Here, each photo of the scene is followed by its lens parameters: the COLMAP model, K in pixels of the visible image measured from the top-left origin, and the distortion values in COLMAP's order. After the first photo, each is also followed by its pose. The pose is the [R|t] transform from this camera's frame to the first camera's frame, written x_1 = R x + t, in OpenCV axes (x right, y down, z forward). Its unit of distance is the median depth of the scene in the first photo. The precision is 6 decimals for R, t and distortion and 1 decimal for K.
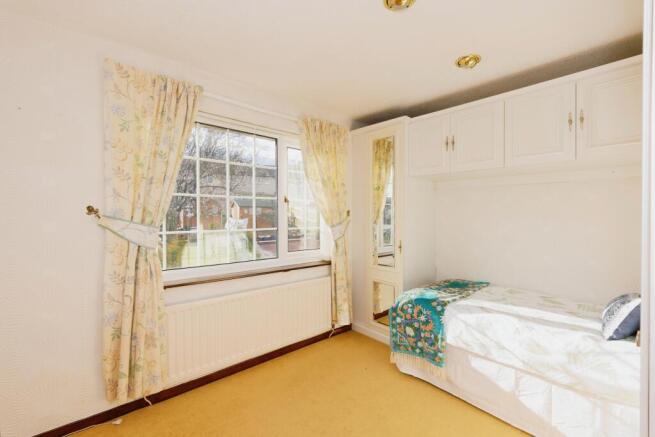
lens RADIAL K [[280.8, 0, 325.9], [0, 280.8, 215.9], [0, 0, 1]] dist [0.000043, -0.000169]
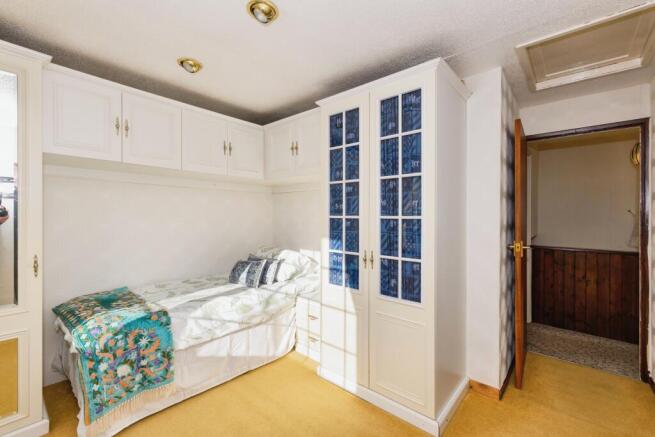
lens RADIAL K [[280.8, 0, 325.9], [0, 280.8, 215.9], [0, 0, 1]] dist [0.000043, -0.000169]
pose [[-0.124042, -0.006785, 0.992254, -0.548350], [-0.000972, 0.999977, 0.006717, -0.004043], [-0.992277, -0.000132, -0.124046, 0.613674]]
